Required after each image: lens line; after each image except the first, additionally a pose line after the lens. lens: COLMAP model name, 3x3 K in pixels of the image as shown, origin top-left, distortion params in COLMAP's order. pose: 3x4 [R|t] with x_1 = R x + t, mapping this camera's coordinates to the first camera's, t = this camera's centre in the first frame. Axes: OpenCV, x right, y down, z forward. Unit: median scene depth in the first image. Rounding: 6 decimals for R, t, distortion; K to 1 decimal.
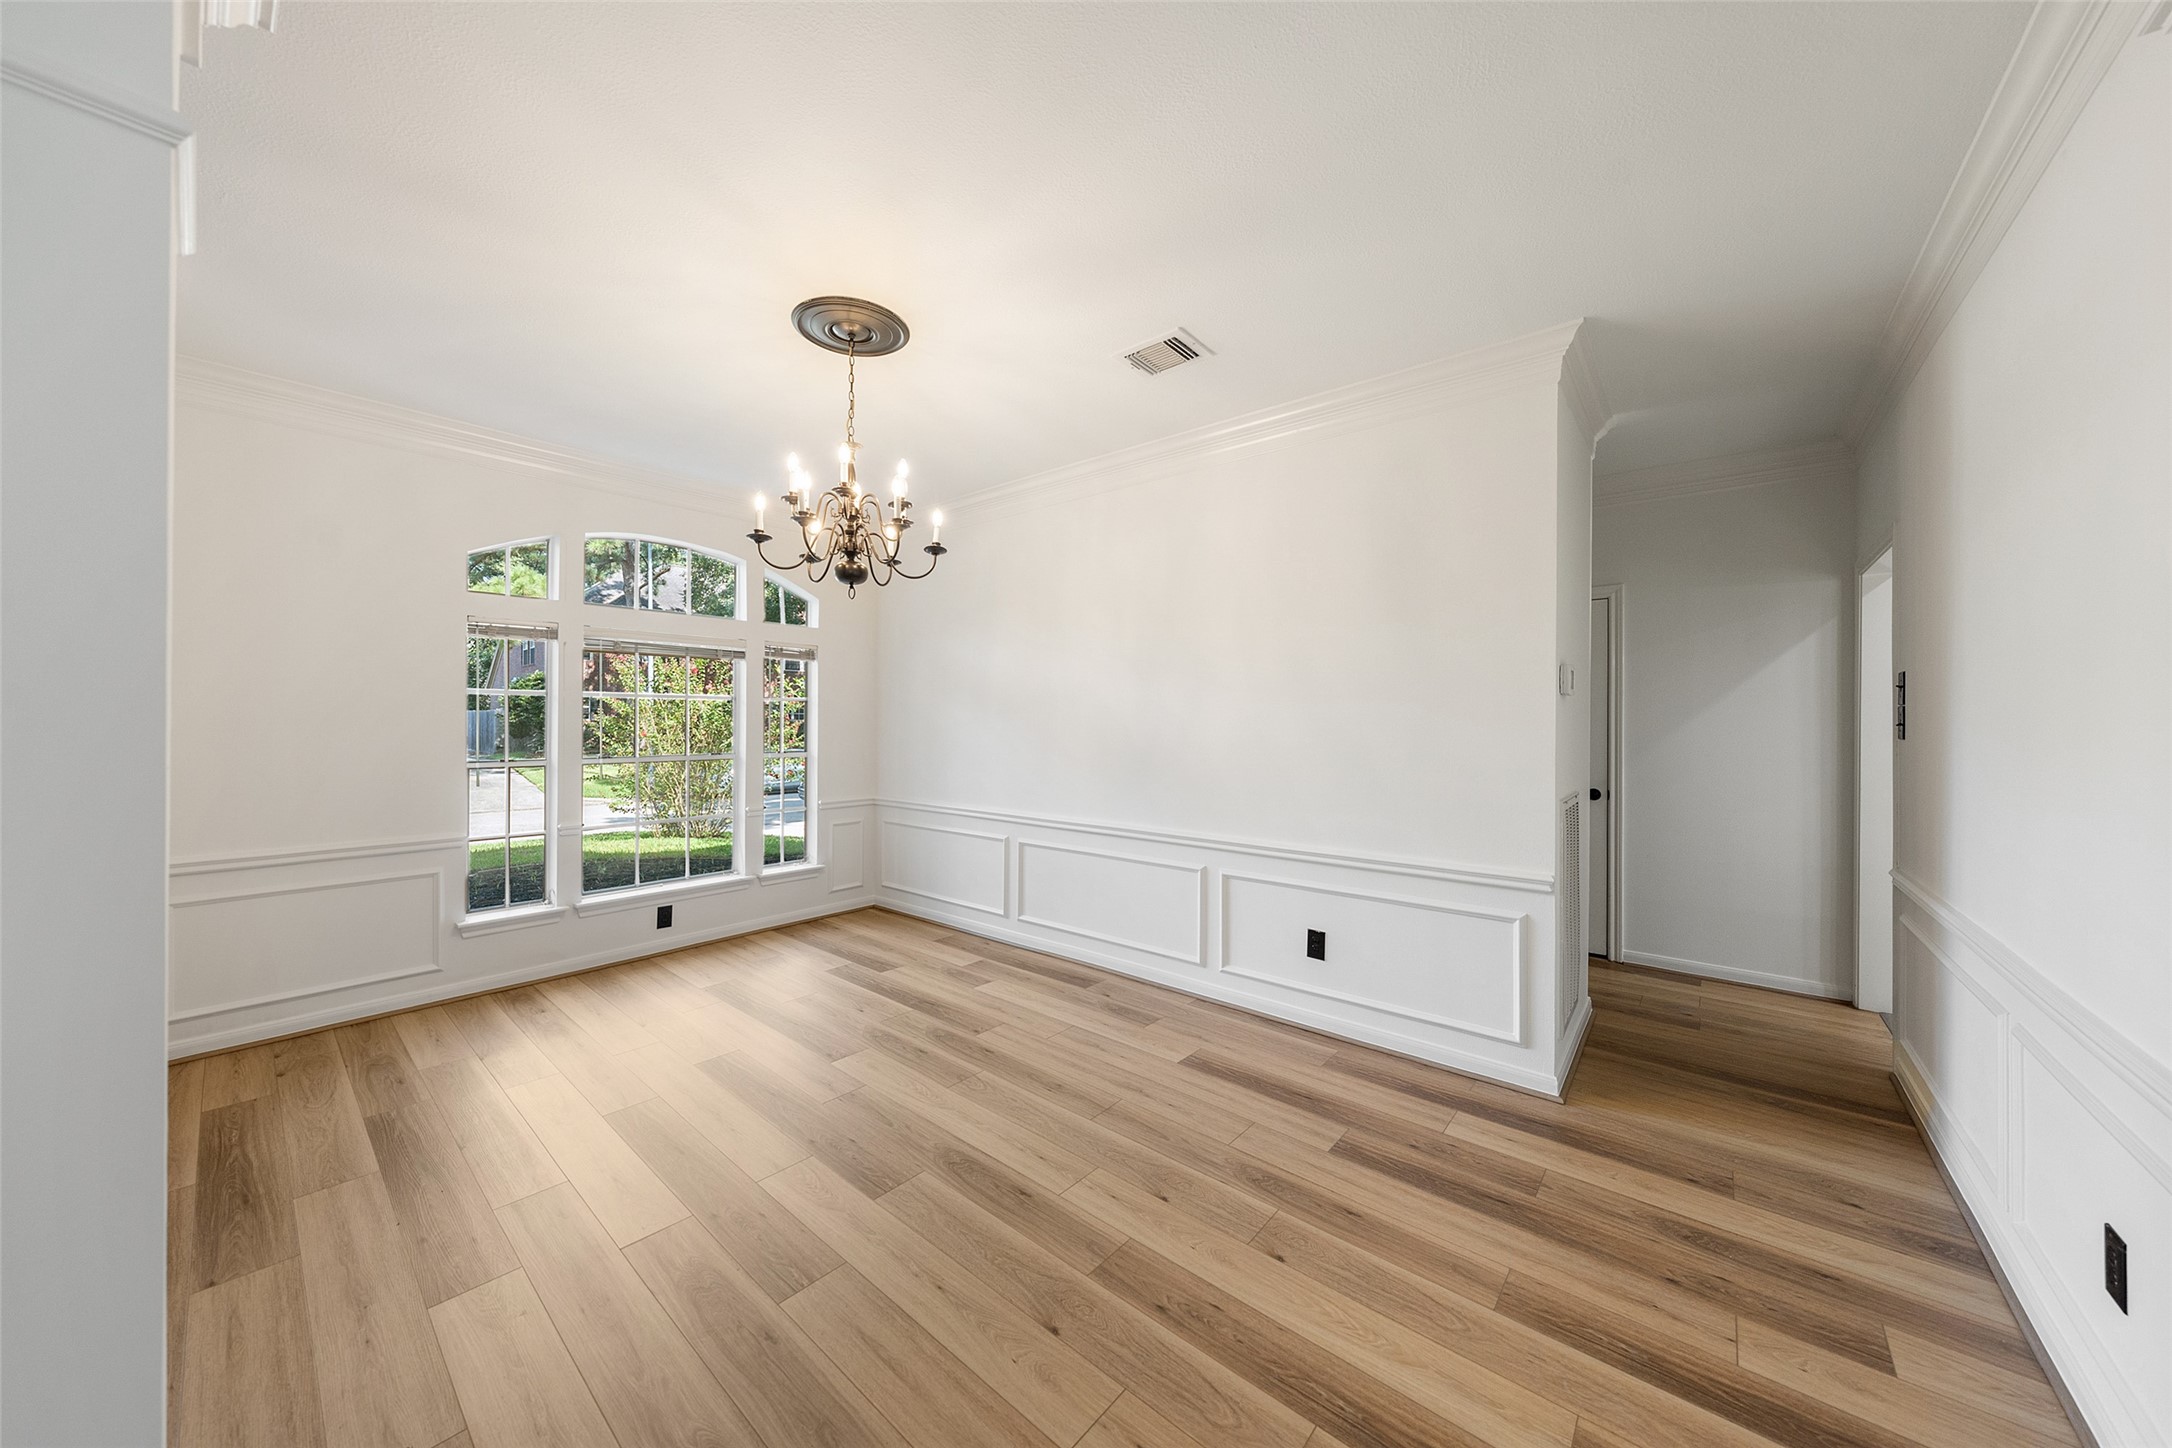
lens RADIAL K [[747.1, 0, 1072.5], [0, 747.1, 725.8], [0, 0, 1]] dist [-0.001386, 0.000493]
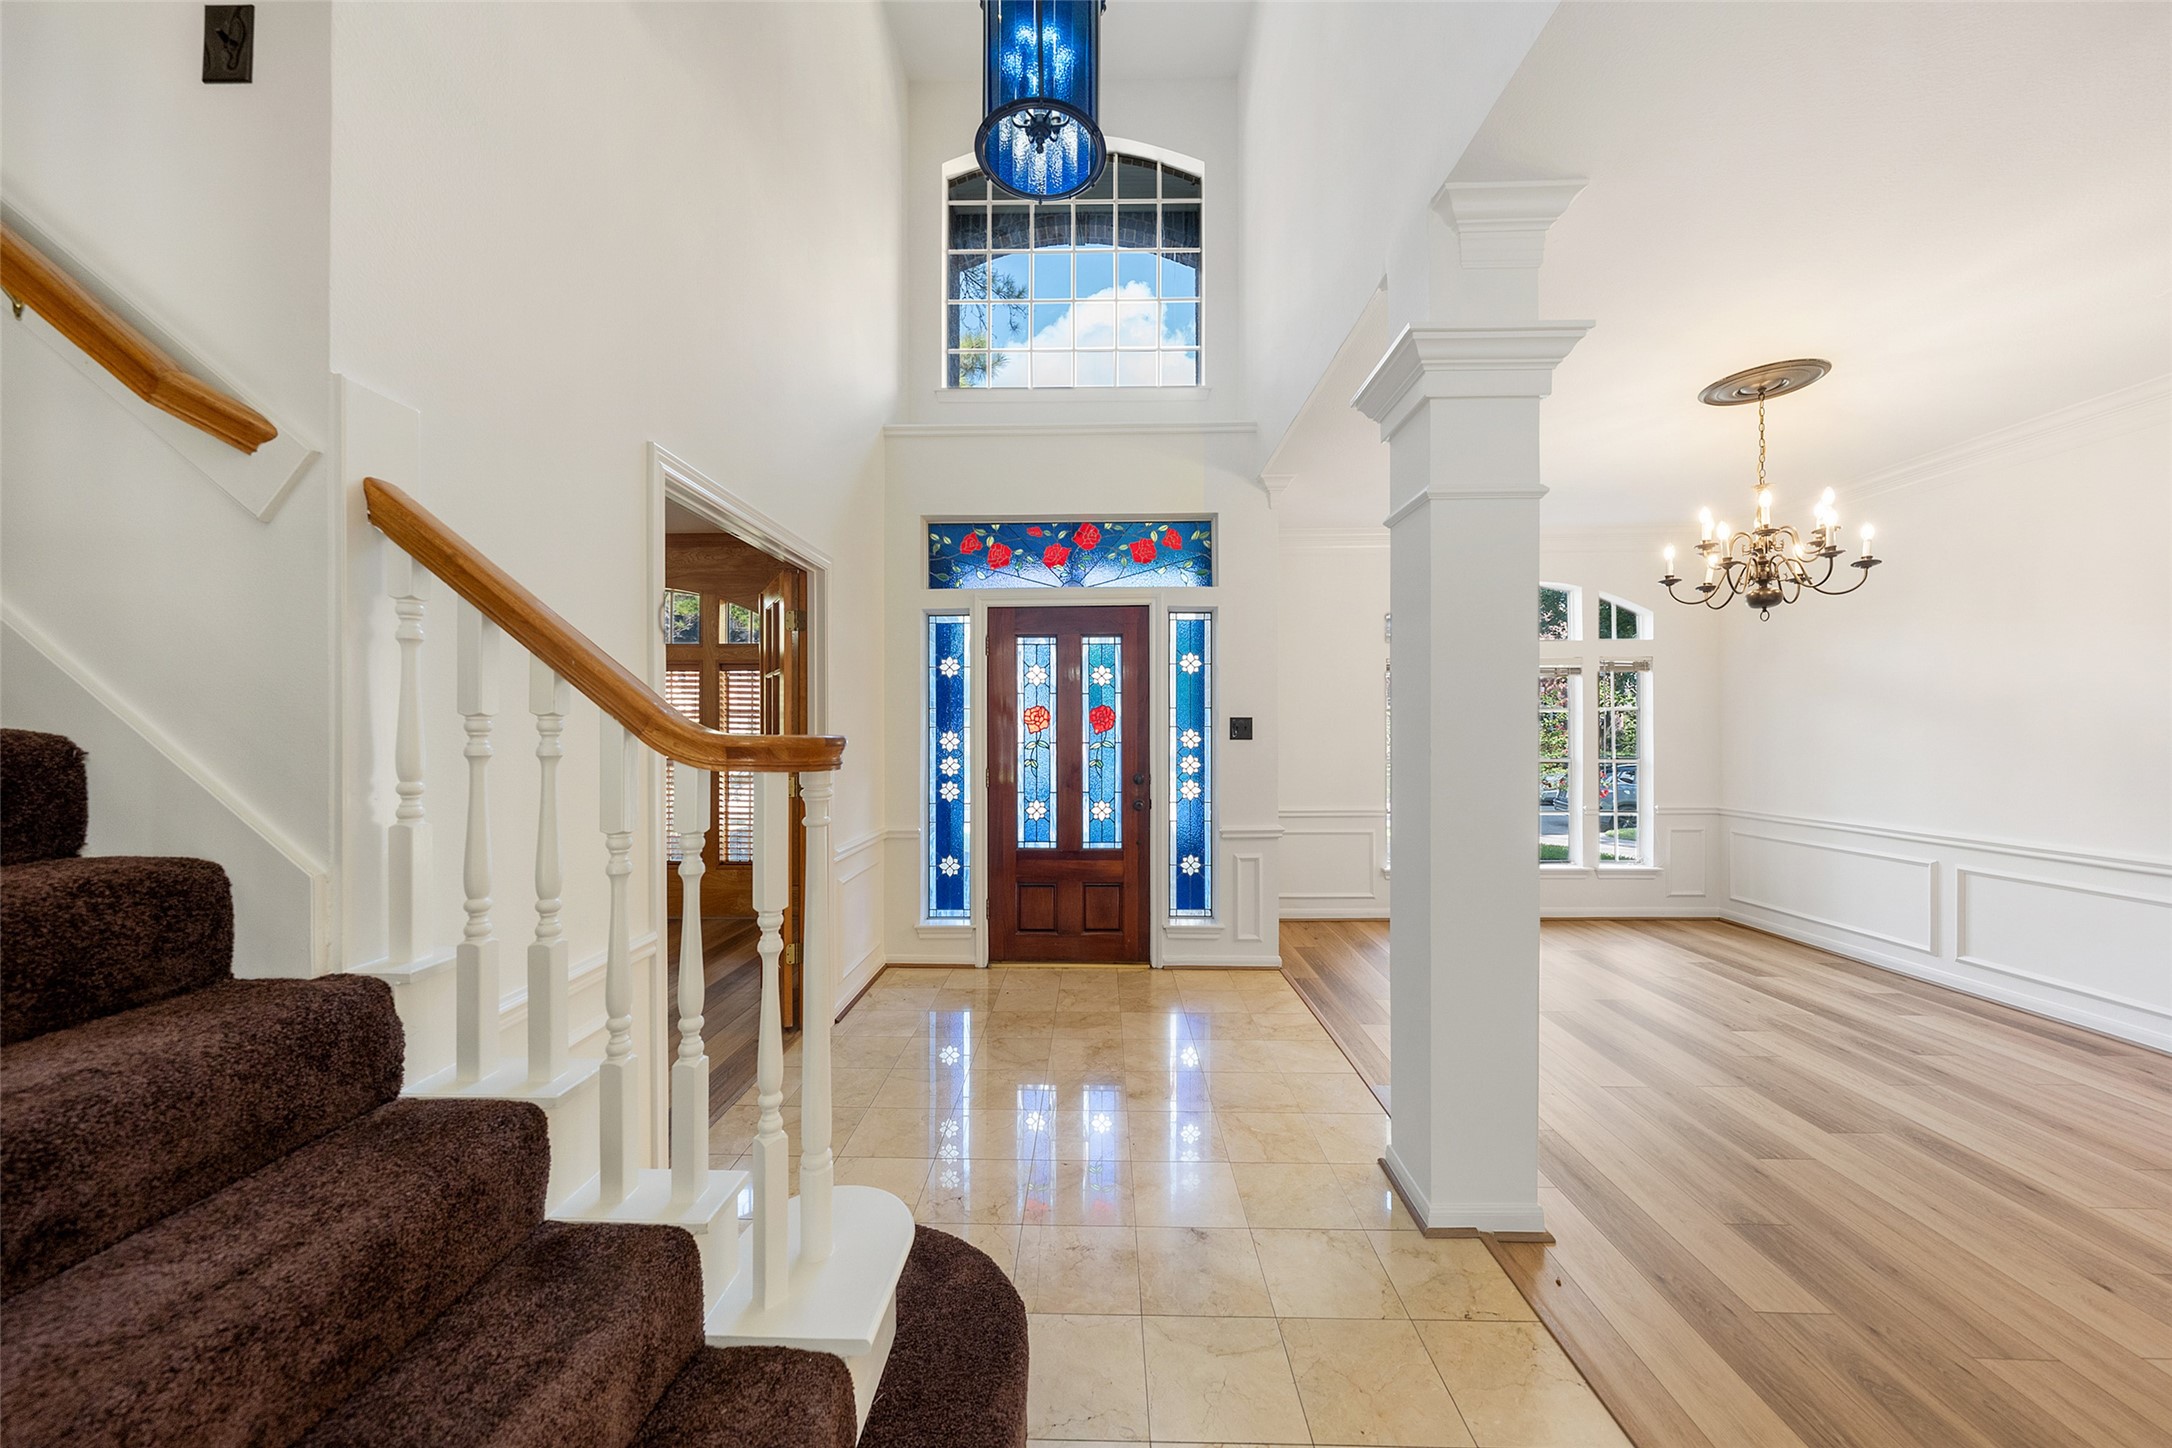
lens RADIAL K [[747.1, 0, 1087.9], [0, 747.1, 730.6], [0, 0, 1]] dist [-0.001386, 0.000493]
pose [[0.634997, -0.005541, -0.772495, -0.056752], [0.002507, 0.999984, -0.005112, -0.000369], [0.772510, 0.001309, 0.635001, -0.398858]]
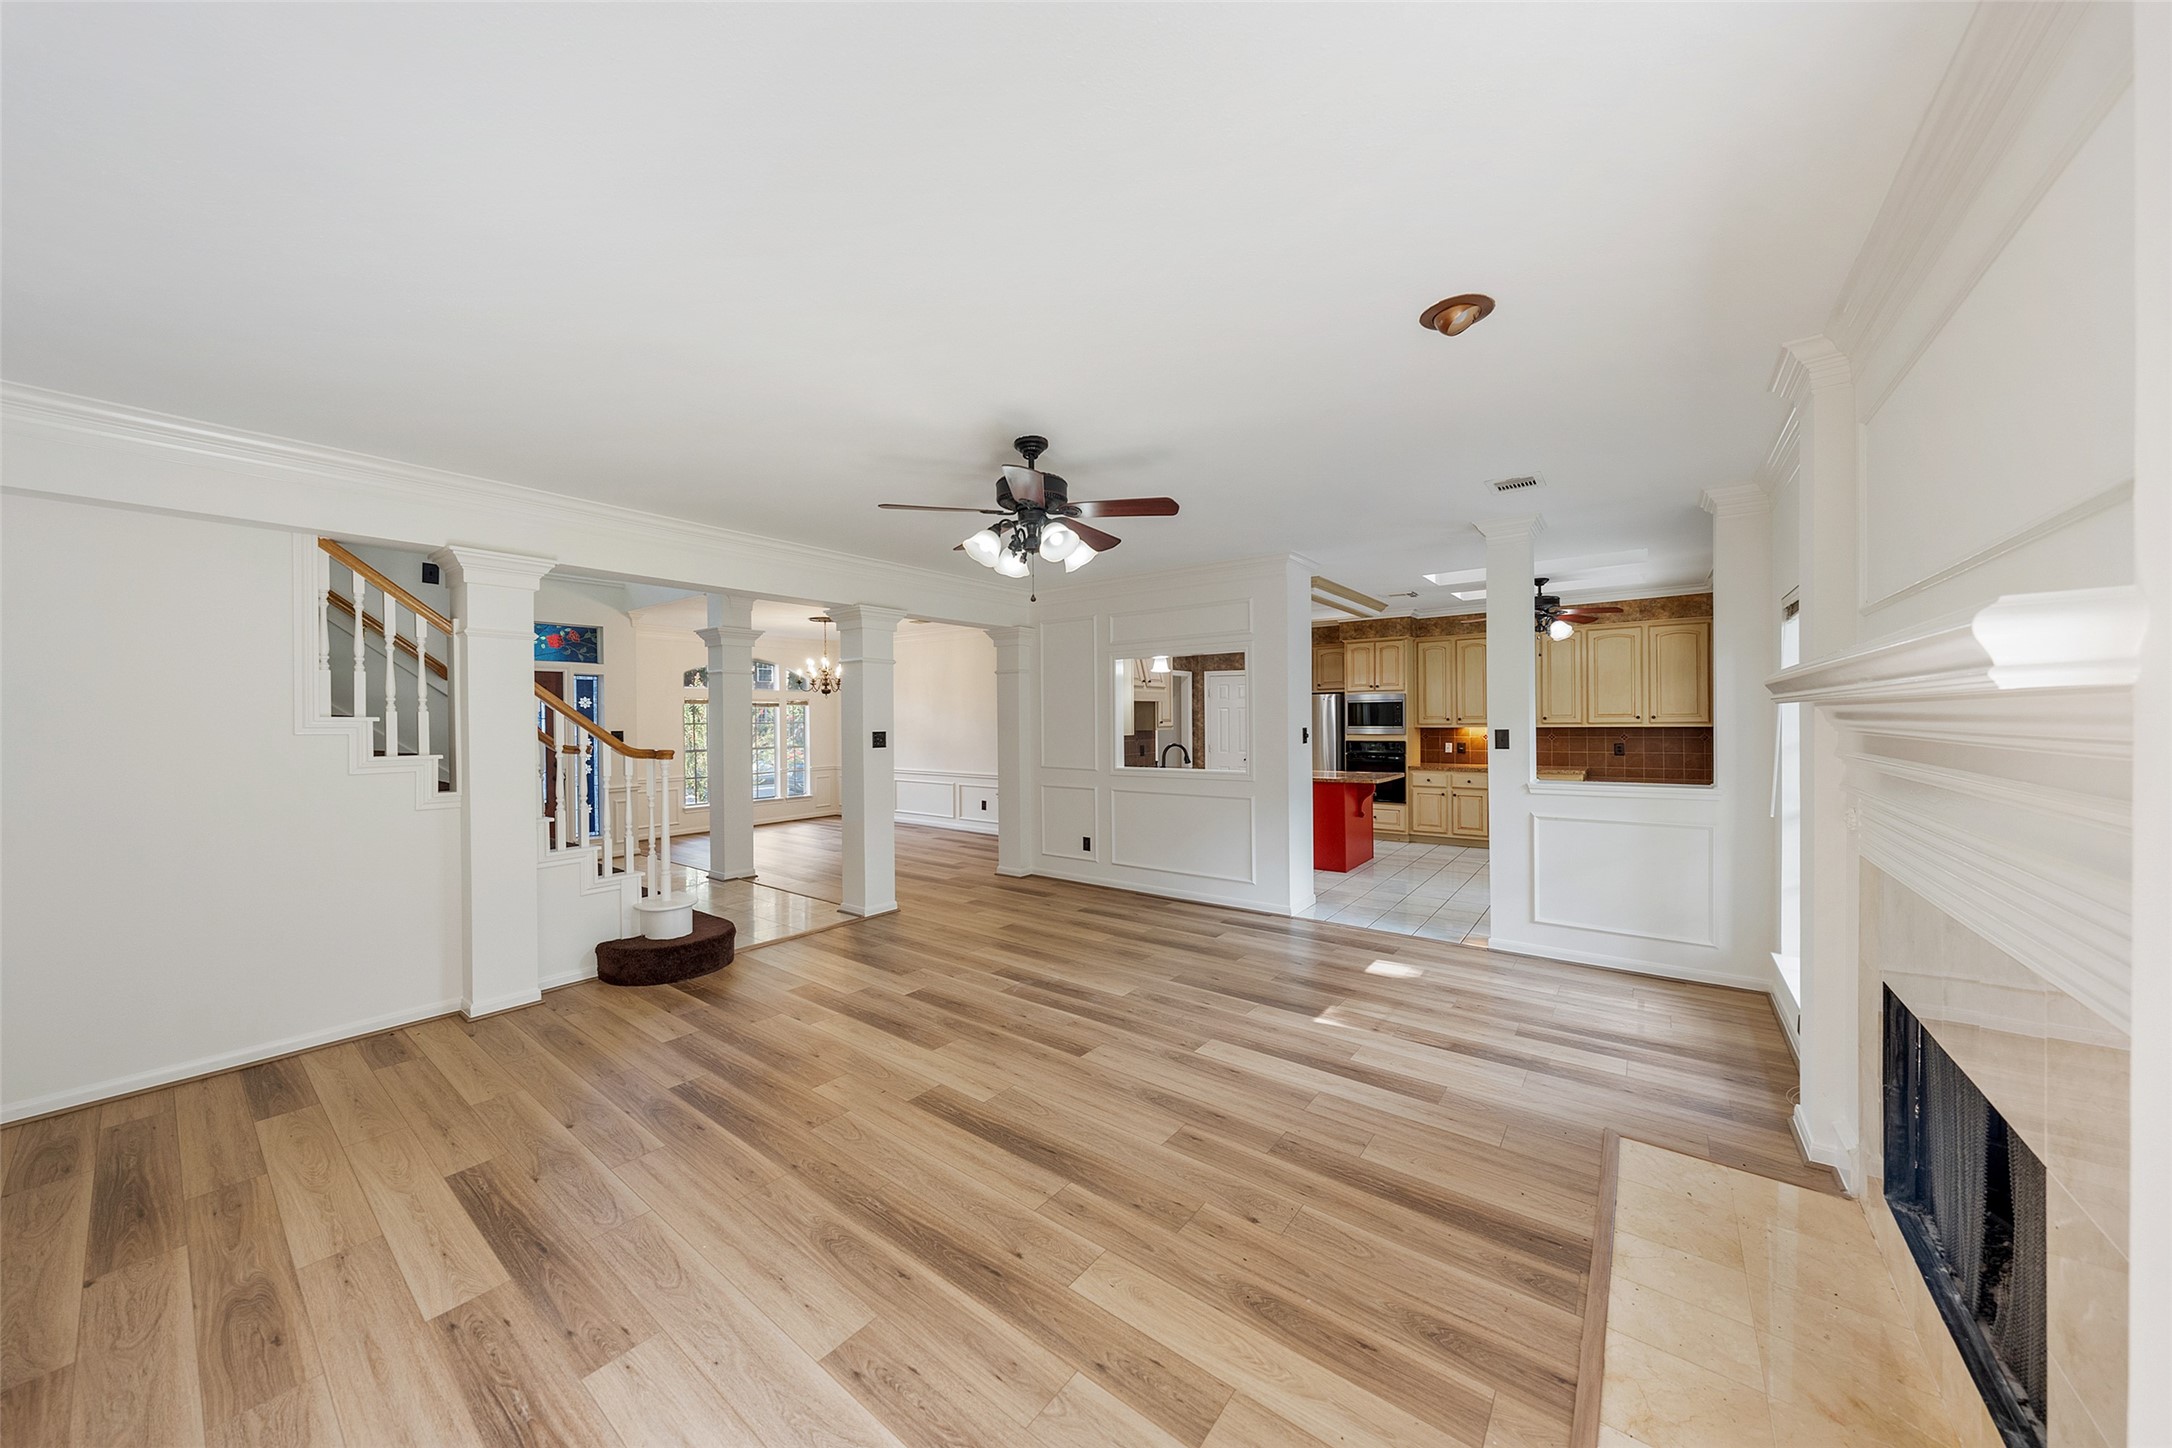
lens RADIAL K [[747.1, 0, 1080.0], [0, 747.1, 739.5], [0, 0, 1]] dist [-0.001386, 0.000493]
pose [[0.998948, -0.014436, 0.043516, 0.555761], [0.013566, 0.999703, 0.020231, -0.027515], [-0.043795, -0.019620, 0.998848, -1.923205]]
